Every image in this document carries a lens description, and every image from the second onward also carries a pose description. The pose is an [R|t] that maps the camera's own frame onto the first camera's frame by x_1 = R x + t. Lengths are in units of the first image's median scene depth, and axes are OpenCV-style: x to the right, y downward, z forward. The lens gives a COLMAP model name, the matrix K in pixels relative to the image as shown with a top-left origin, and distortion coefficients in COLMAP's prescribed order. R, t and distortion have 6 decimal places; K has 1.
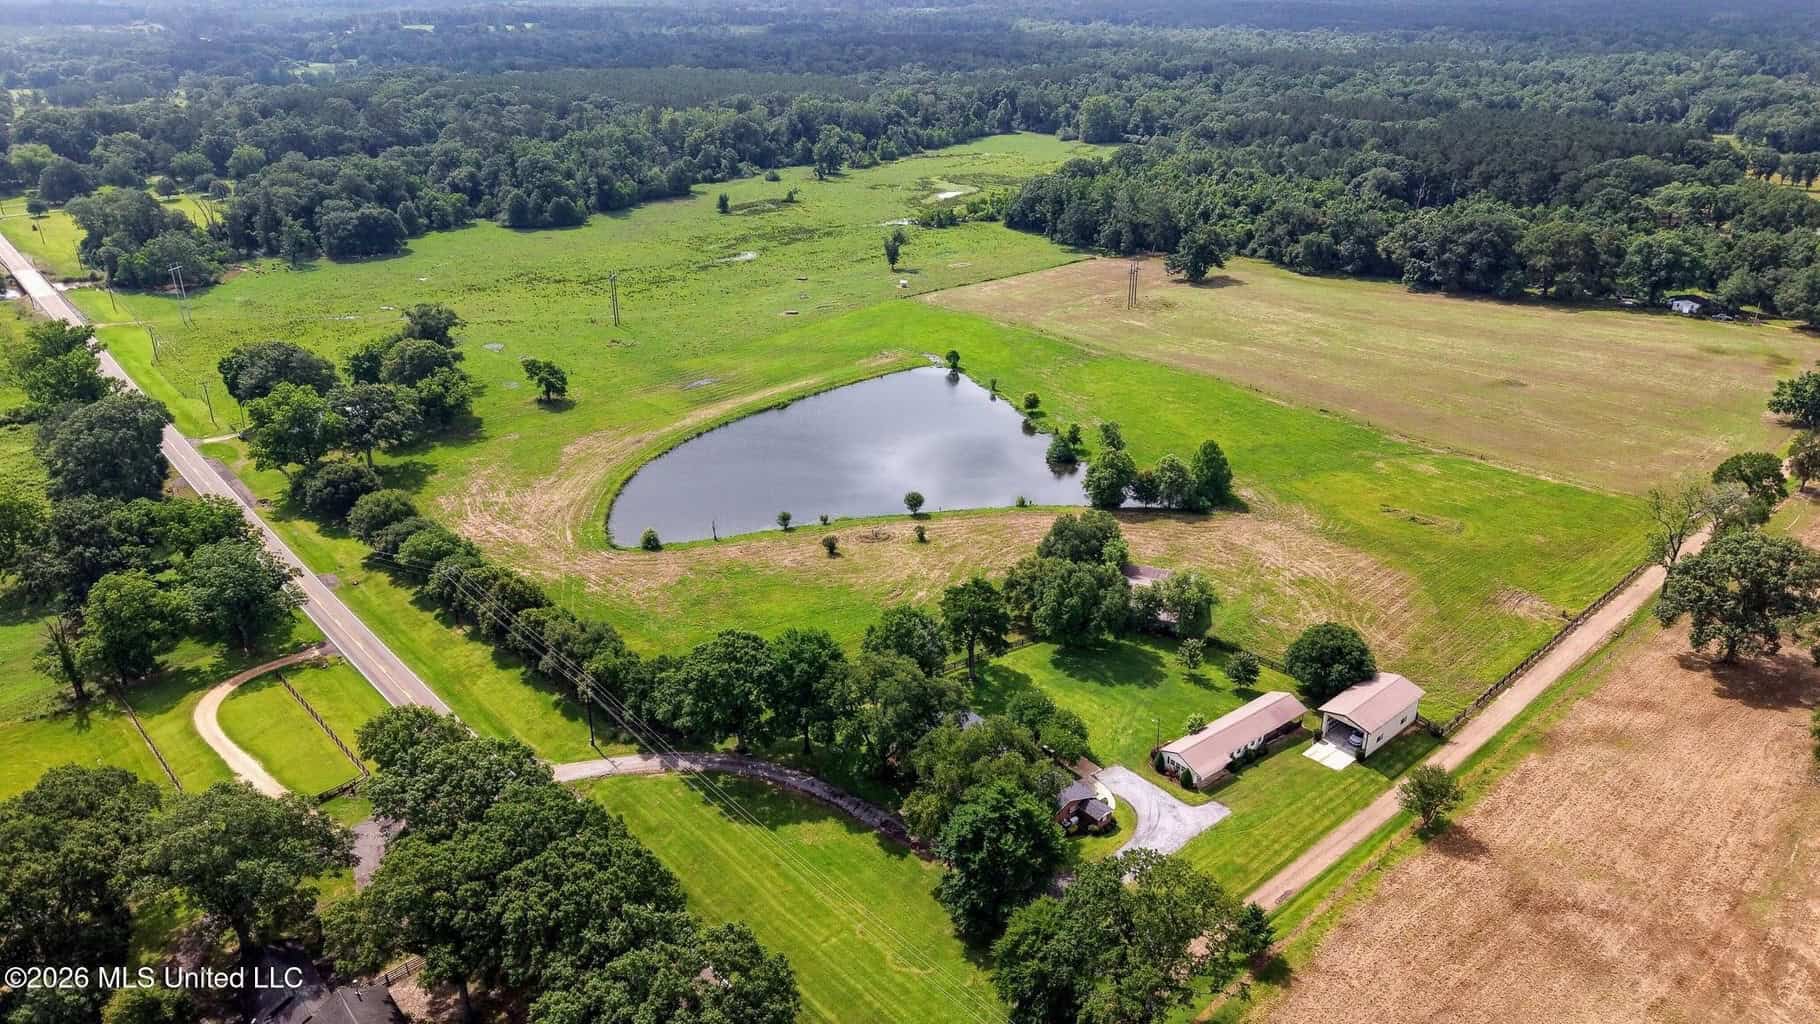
lens RADIAL K [[1242.4, 0, 910.0], [0, 1242.4, 512.0], [0, 0, 1]] dist [0.053189, -0.063514]
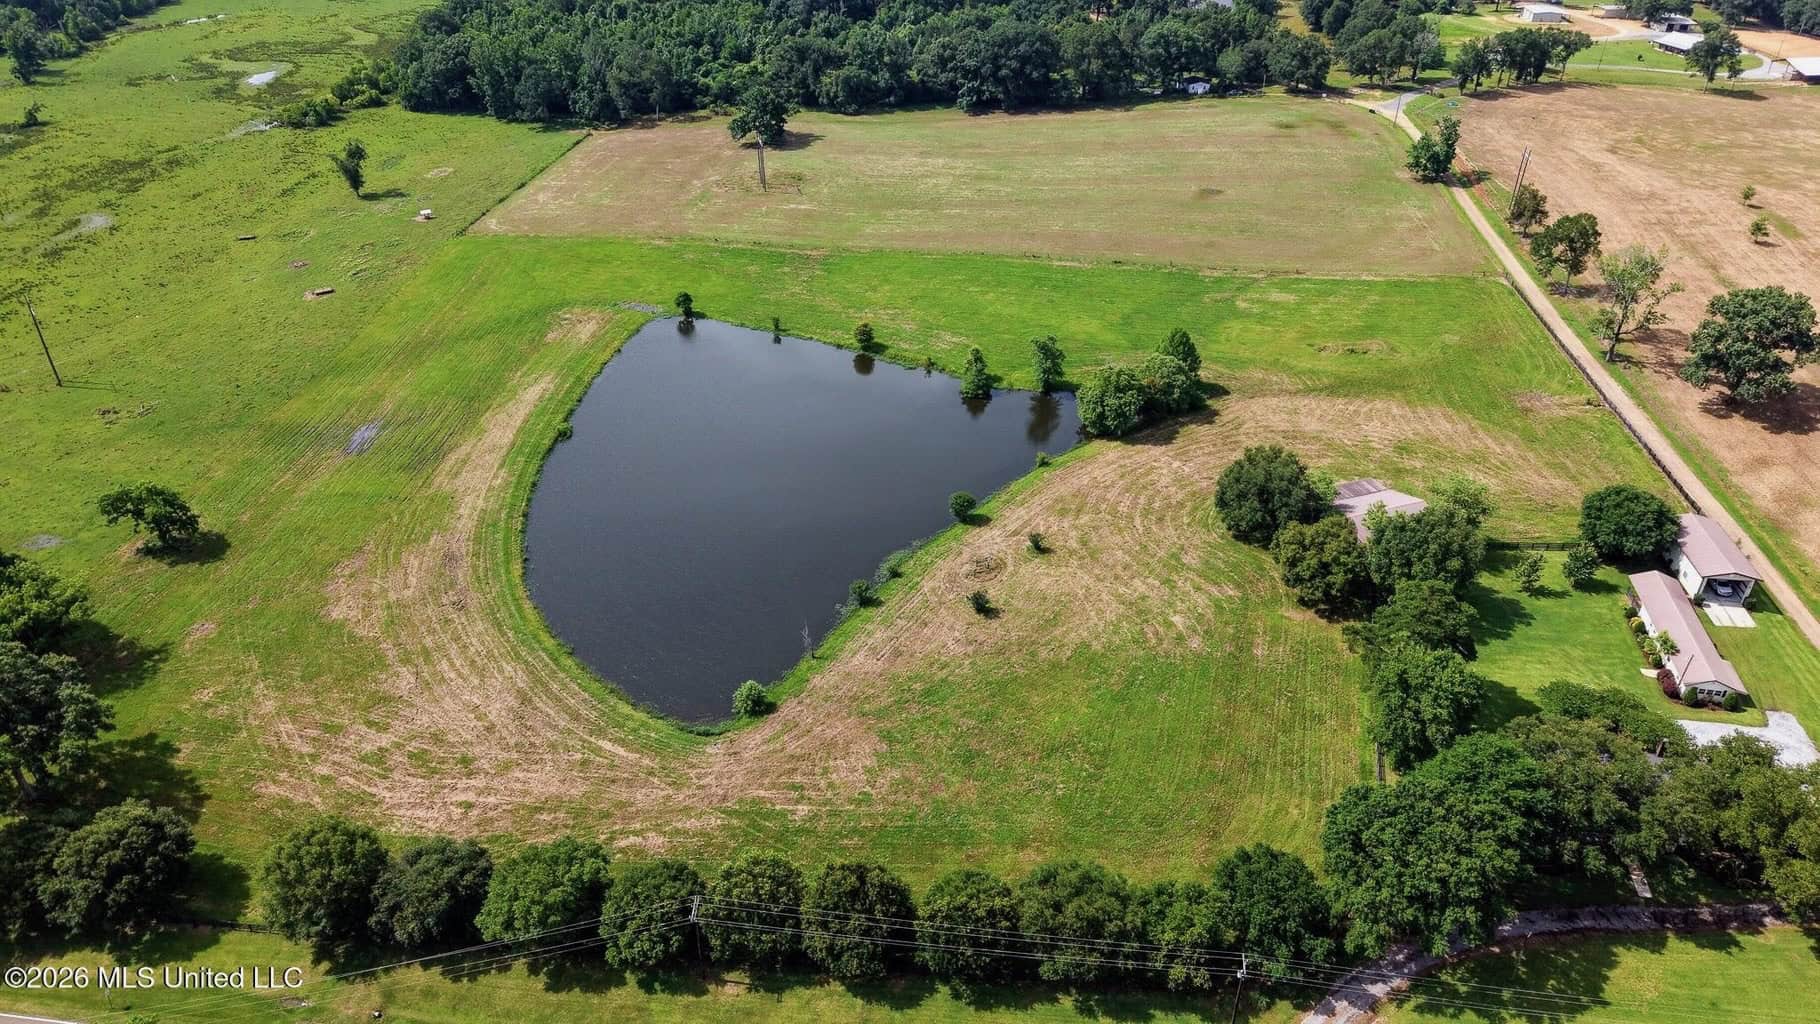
lens RADIAL K [[1242.4, 0, 910.0], [0, 1242.4, 512.0], [0, 0, 1]] dist [0.053189, -0.063514]
pose [[0.749518, -0.346179, 0.564254, -0.328700], [0.265281, 0.938004, 0.223100, -0.132644], [-0.606505, -0.017532, 0.794886, 0.291255]]
